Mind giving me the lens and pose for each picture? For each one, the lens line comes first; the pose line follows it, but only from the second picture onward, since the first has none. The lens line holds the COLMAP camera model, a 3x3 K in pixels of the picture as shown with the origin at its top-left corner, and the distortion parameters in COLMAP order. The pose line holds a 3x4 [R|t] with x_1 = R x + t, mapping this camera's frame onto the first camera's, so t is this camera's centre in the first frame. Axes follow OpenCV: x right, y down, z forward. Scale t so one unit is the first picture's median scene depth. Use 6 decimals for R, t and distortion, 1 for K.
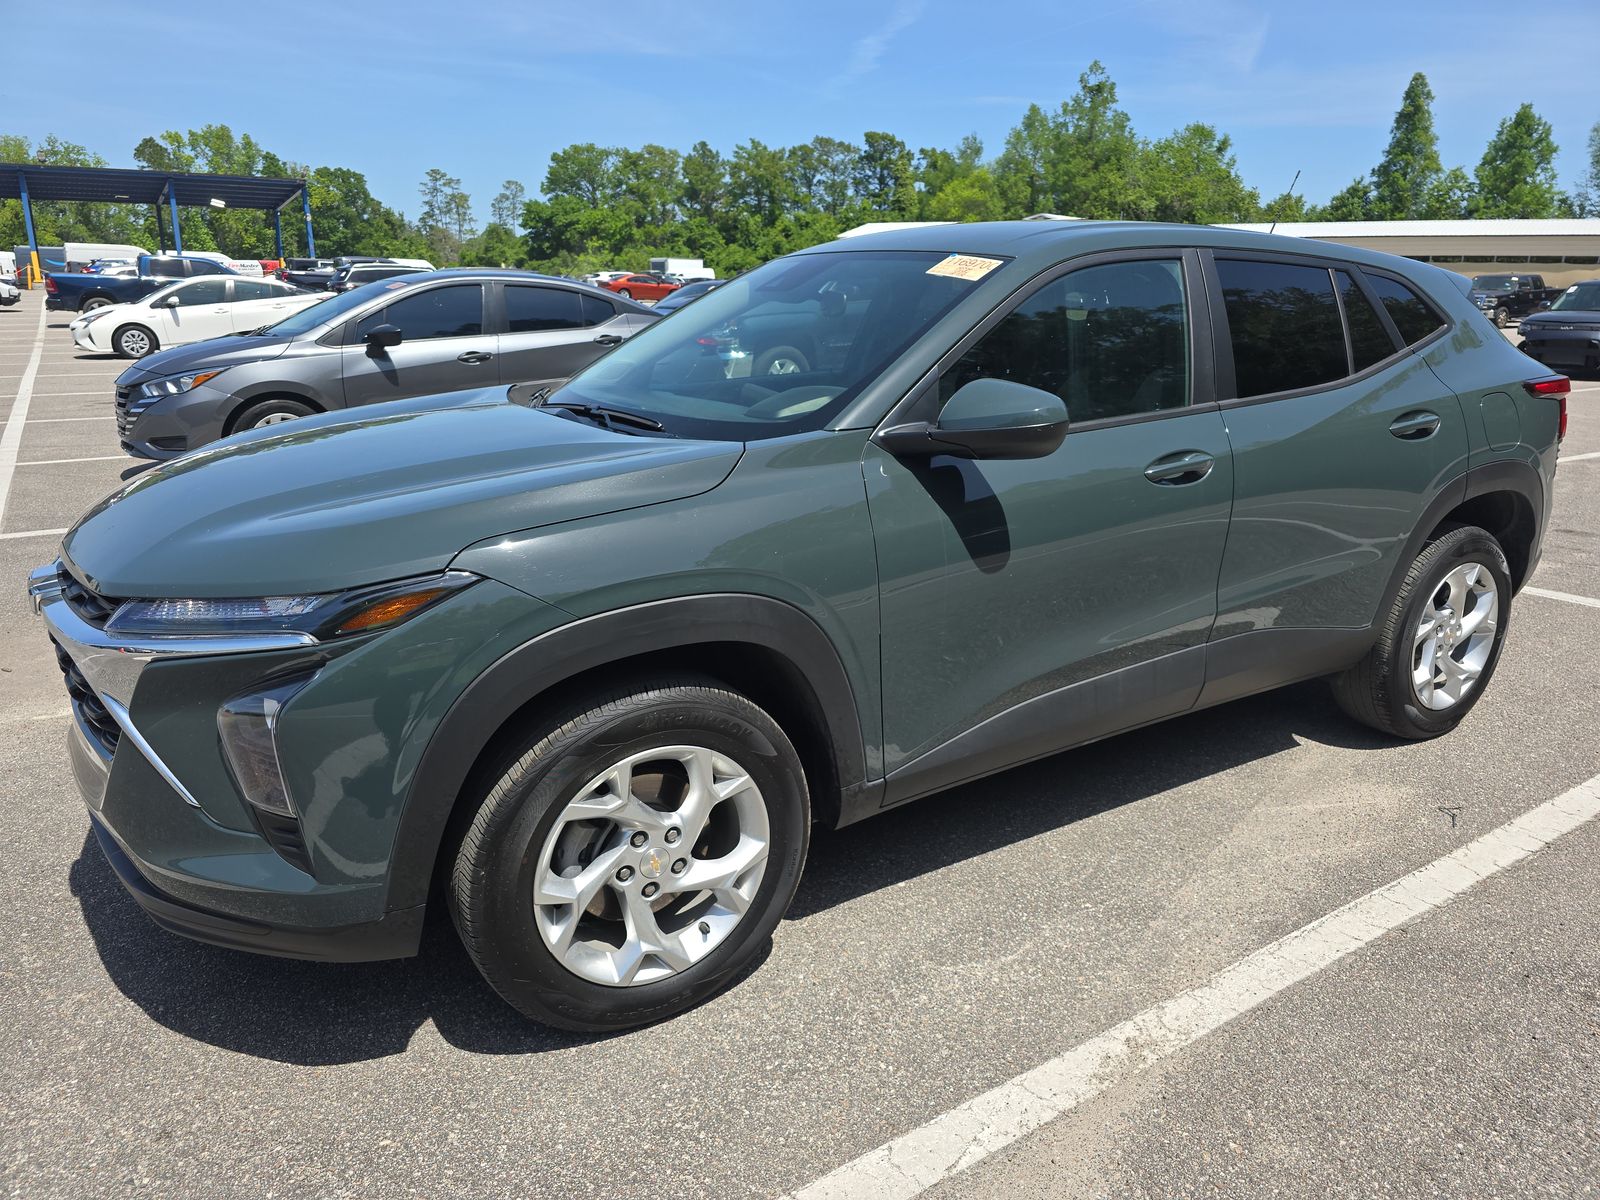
lens RADIAL K [[1076.4, 0, 802.1], [0, 1076.4, 600.3], [0, 0, 1]] dist [-0.010823, -0.010595]
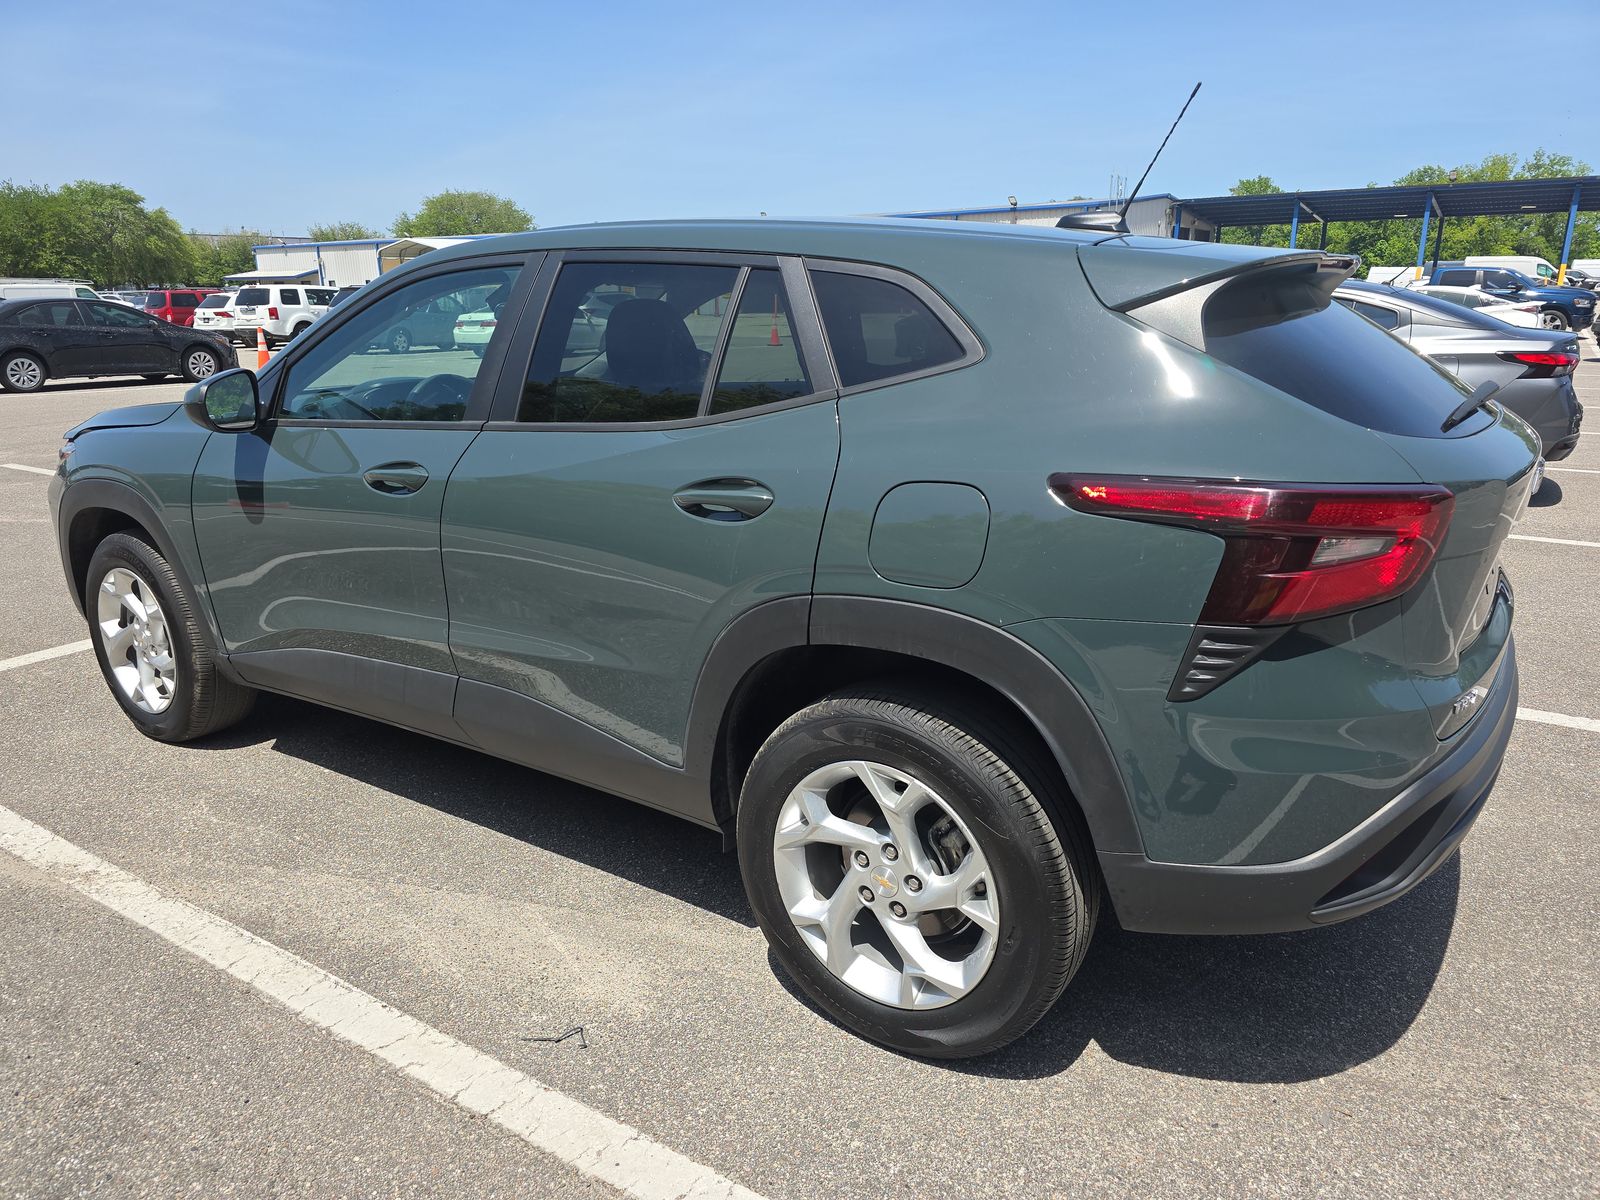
lens RADIAL K [[1076.4, 0, 804.5], [0, 1076.4, 595.2], [0, 0, 1]] dist [-0.010823, -0.010595]
pose [[0.444410, 0.242390, -0.862408, 1.458533], [-0.255291, 0.957047, 0.137434, -0.260783], [0.858677, 0.159087, 0.487201, 0.893961]]
